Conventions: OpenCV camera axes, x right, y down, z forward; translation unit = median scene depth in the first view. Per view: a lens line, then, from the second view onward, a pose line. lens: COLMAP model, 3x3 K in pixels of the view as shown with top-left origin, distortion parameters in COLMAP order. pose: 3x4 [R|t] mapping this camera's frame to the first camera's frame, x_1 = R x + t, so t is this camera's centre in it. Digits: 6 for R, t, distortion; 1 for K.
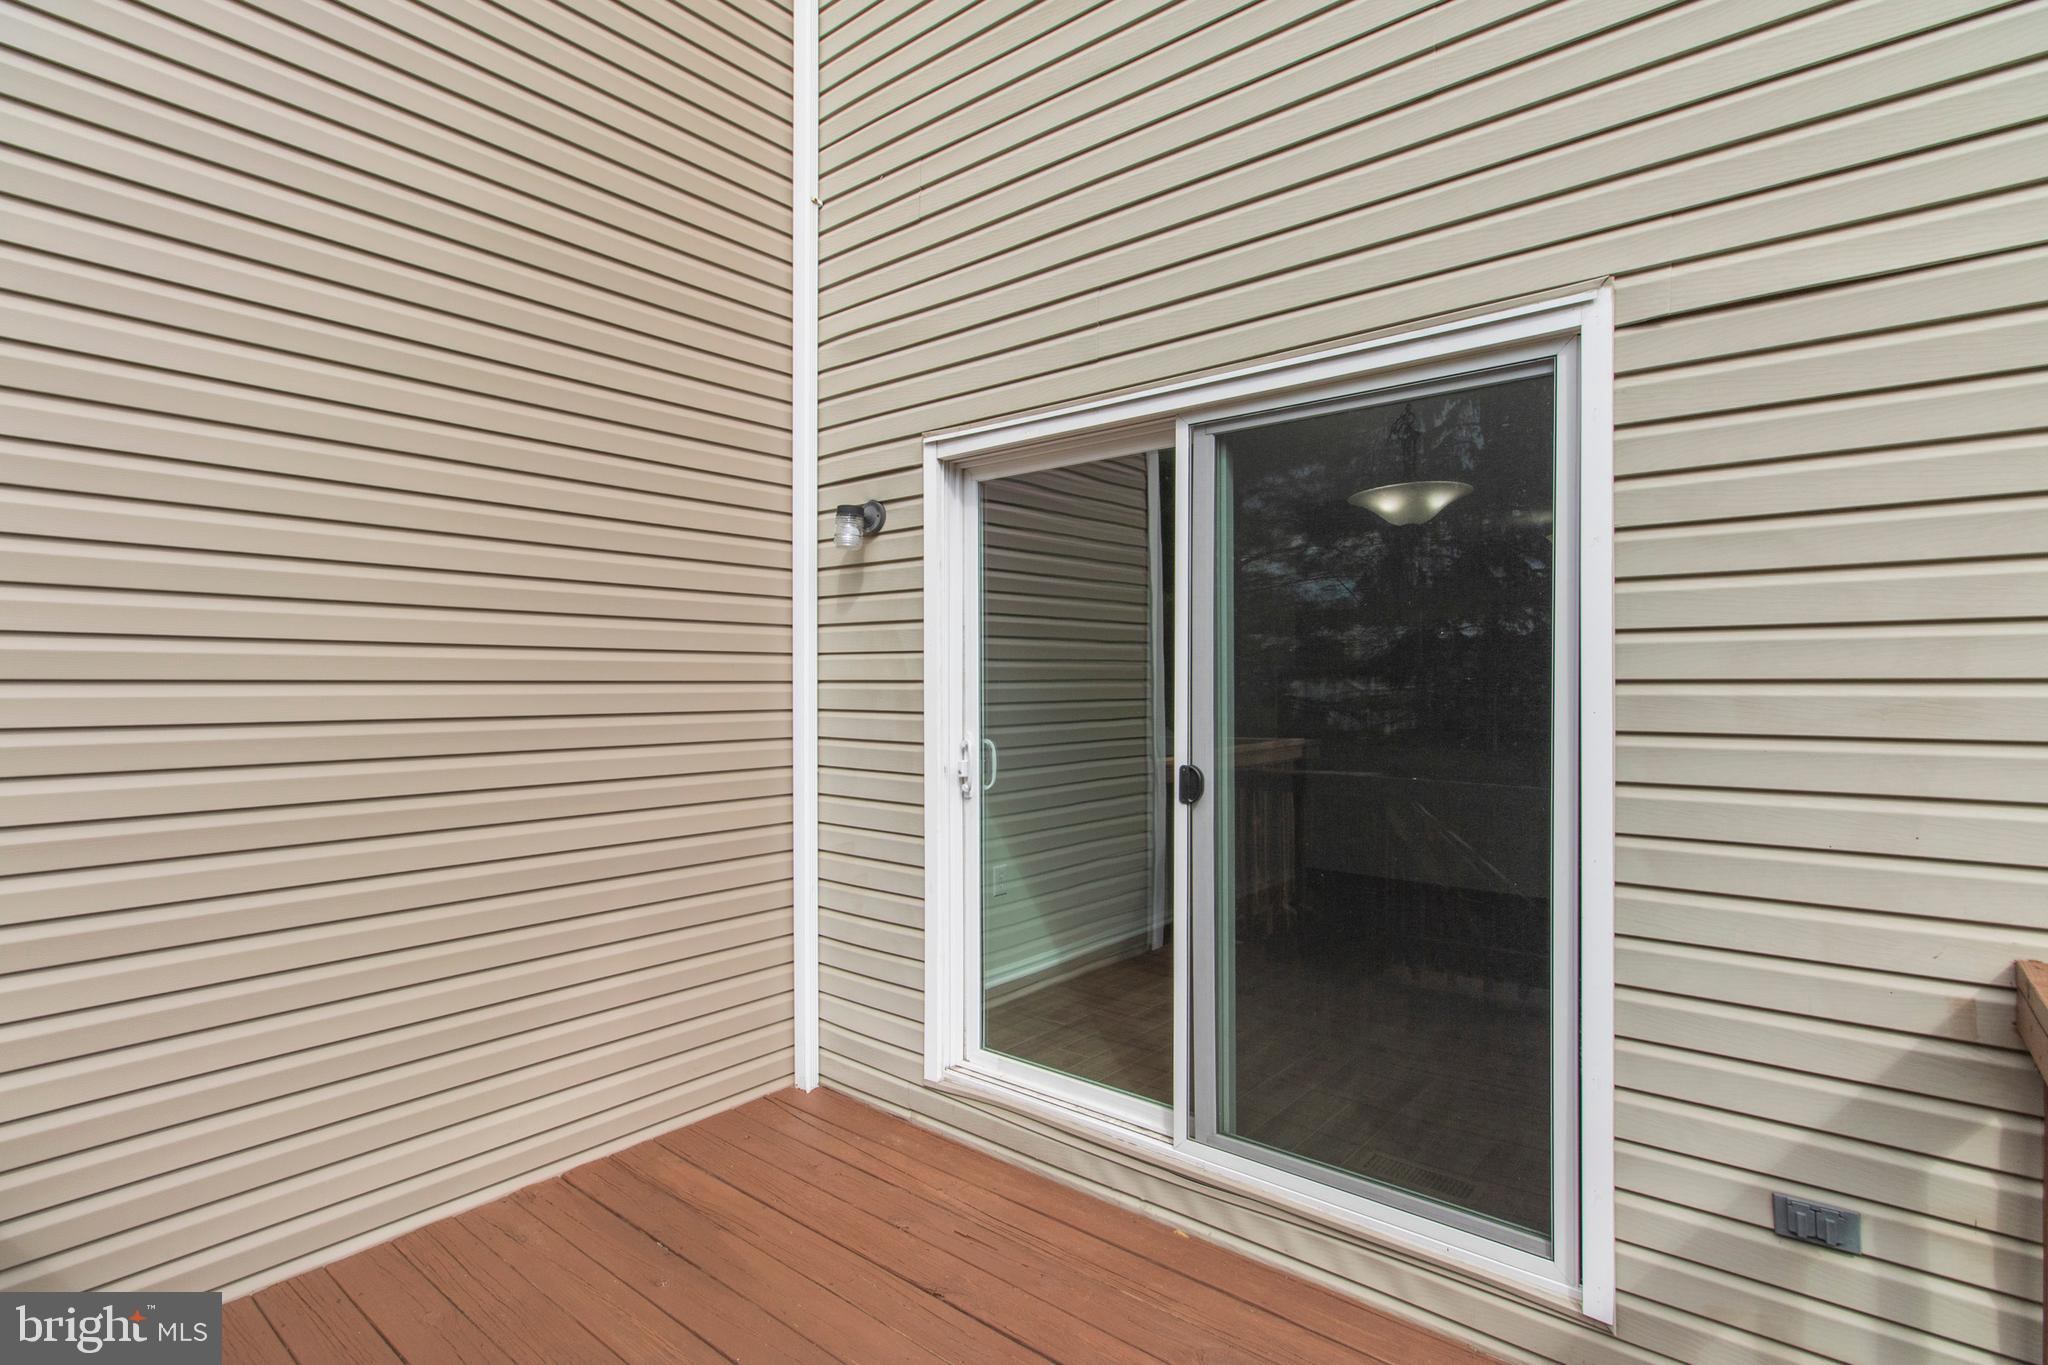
lens RADIAL K [[977.3, 0, 1011.8], [0, 977.3, 681.3], [0, 0, 1]] dist [0.000157, 0.000385]
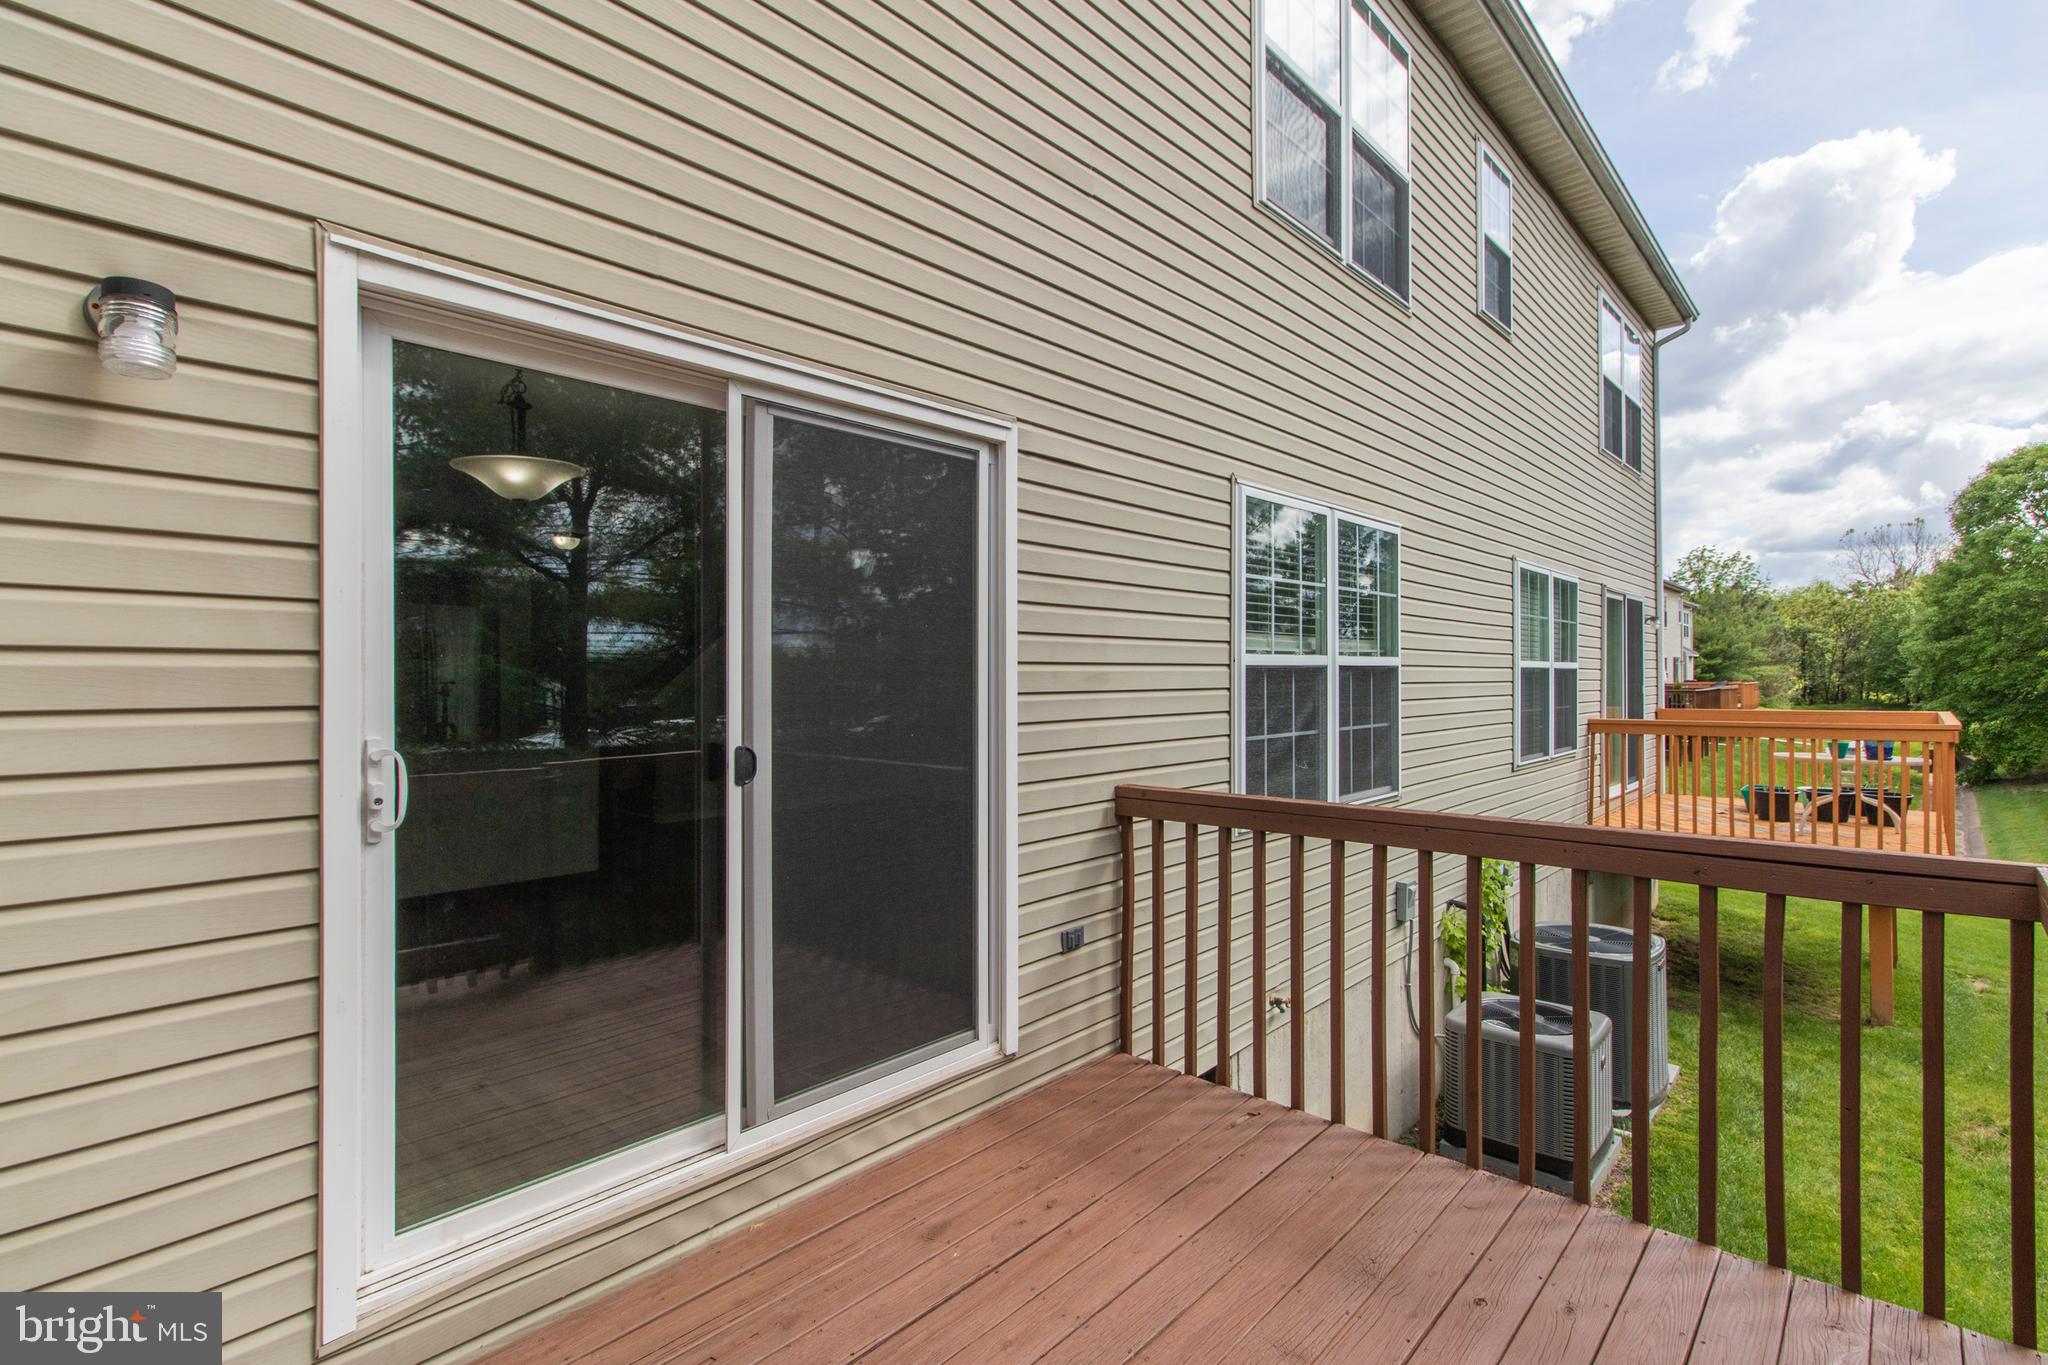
lens RADIAL K [[977.3, 0, 1041.6], [0, 977.3, 669.5], [0, 0, 1]] dist [0.000157, 0.000385]
pose [[0.040321, 0.004988, 0.999174, -0.791392], [-0.001100, 0.999987, -0.004947, 0.014986], [-0.999186, -0.000900, 0.040326, 0.677955]]
